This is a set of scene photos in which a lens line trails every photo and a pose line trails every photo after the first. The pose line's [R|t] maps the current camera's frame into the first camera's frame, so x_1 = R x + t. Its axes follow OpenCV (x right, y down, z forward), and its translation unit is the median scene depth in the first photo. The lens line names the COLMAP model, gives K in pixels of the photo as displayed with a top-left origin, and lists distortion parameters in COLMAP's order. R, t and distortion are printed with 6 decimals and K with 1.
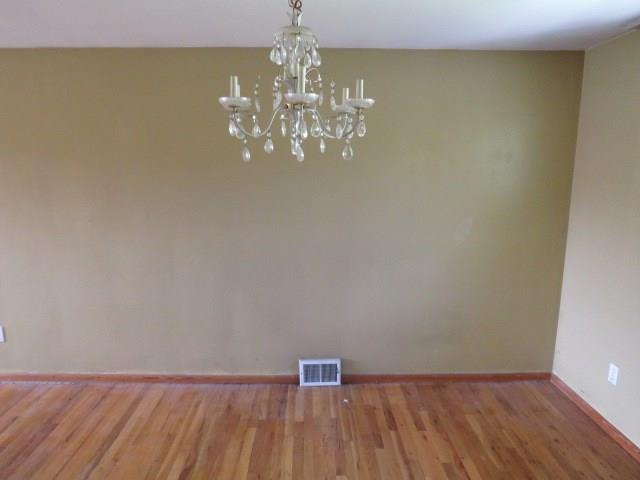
lens RADIAL K [[456.4, 0, 312.9], [0, 456.4, 244.0], [0, 0, 1]] dist [-0.022860, 0.013085]
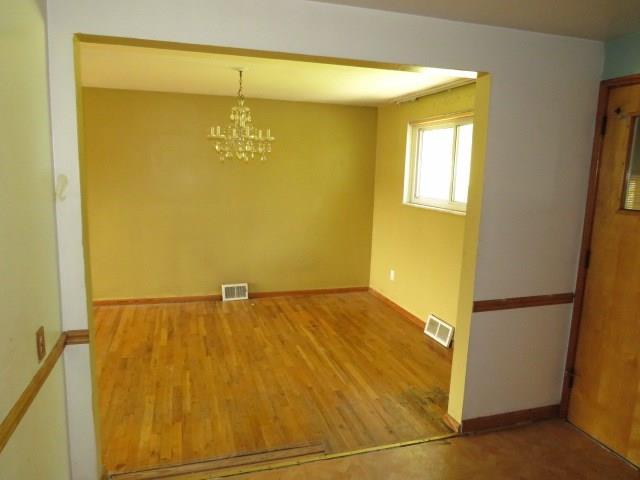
lens RADIAL K [[456.4, 0, 323.0], [0, 456.4, 241.2], [0, 0, 1]] dist [-0.022860, 0.013085]
pose [[0.955422, -0.025737, 0.294121, -0.163778], [0.030324, 0.999479, -0.011047, 0.132411], [-0.293684, 0.019473, 0.955704, -0.668652]]
